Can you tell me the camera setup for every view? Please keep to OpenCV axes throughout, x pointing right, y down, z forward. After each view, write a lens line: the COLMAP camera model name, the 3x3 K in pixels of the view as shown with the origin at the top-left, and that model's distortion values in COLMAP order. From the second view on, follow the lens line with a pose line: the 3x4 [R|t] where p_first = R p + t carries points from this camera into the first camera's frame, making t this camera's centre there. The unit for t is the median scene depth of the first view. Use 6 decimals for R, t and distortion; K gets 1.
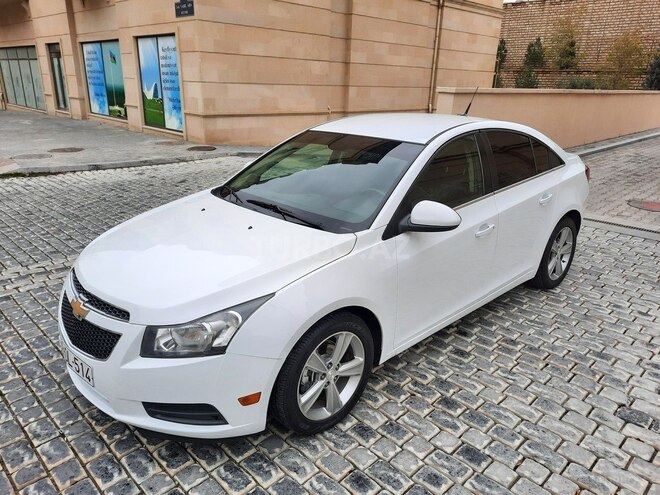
lens RADIAL K [[483.0, 0, 326.3], [0, 483.0, 248.2], [0, 0, 1]] dist [0.023281, -0.005804]
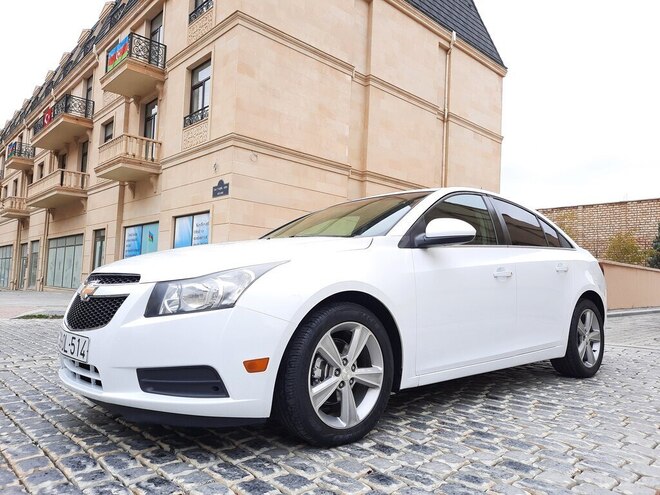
lens RADIAL K [[478.3, 0, 328.2], [0, 478.3, 248.9], [0, 0, 1]] dist [0.049753, -0.039830]
pose [[0.999489, 0.008151, -0.030920, 0.001533], [-0.019881, 0.915757, -0.401239, 0.387819], [0.025045, 0.401649, 0.915451, 0.083140]]
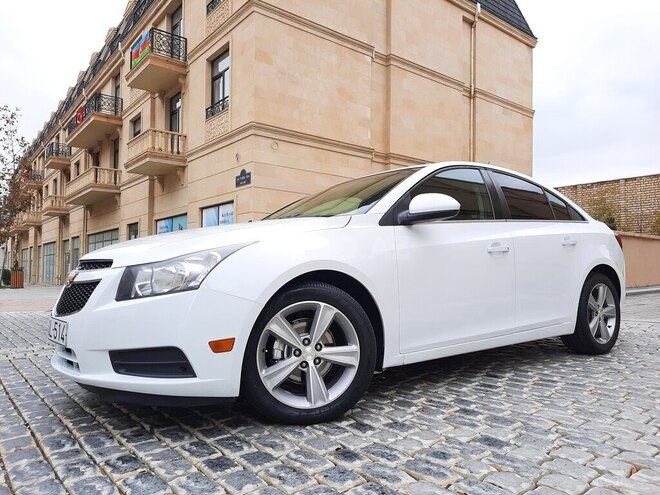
lens RADIAL K [[478.3, 0, 328.2], [0, 478.3, 248.9], [0, 0, 1]] dist [0.049753, -0.039830]
pose [[0.994346, -0.026510, -0.102831, 0.110616], [-0.013981, 0.927230, -0.374231, 0.394888], [0.105269, 0.373553, 0.921616, 0.105055]]
